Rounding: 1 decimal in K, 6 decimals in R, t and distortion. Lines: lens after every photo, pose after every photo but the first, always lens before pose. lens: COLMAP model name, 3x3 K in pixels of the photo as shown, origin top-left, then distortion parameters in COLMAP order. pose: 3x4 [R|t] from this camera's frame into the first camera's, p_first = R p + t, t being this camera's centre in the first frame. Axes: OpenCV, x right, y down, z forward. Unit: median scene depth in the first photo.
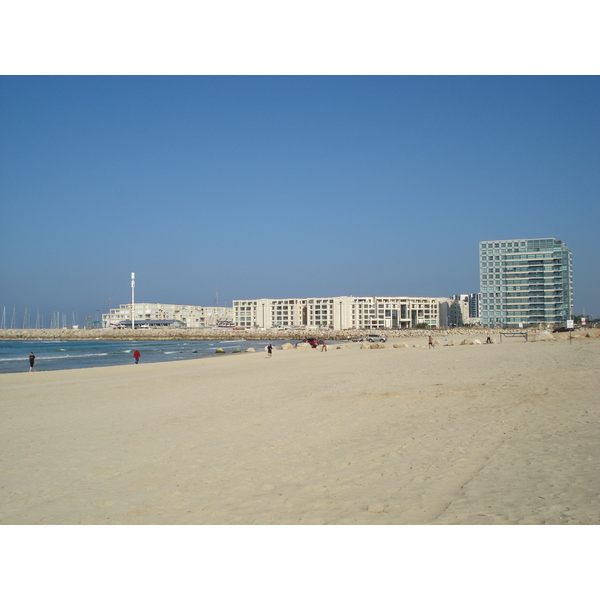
lens RADIAL K [[681.0, 0, 300.0], [0, 681.0, 300.0], [0, 0, 1]] dist [-0.059680, -0.012819]
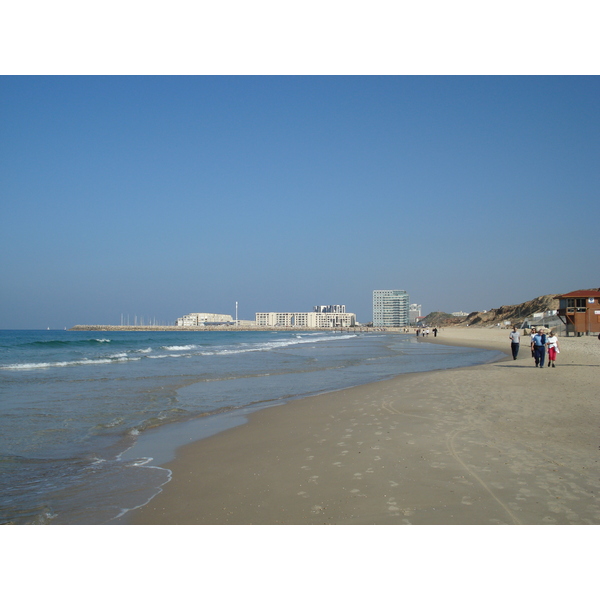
lens RADIAL K [[681.0, 0, 300.0], [0, 681.0, 300.0], [0, 0, 1]] dist [-0.059680, -0.012819]
pose [[0.956081, 0.020877, 0.292357, -0.624612], [-0.020966, 0.999776, -0.002829, -0.038395], [-0.292351, -0.003425, 0.956305, -1.107774]]
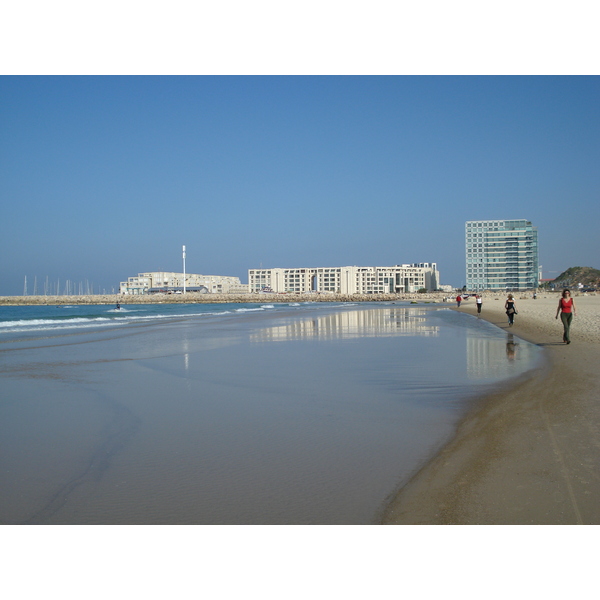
lens RADIAL K [[681.0, 0, 300.0], [0, 681.0, 300.0], [0, 0, 1]] dist [-0.059680, -0.012819]
pose [[0.990919, -0.004892, 0.134368, -0.180015], [-0.001232, 0.998966, 0.045456, -0.000629], [-0.134451, -0.045209, 0.989888, -0.156903]]
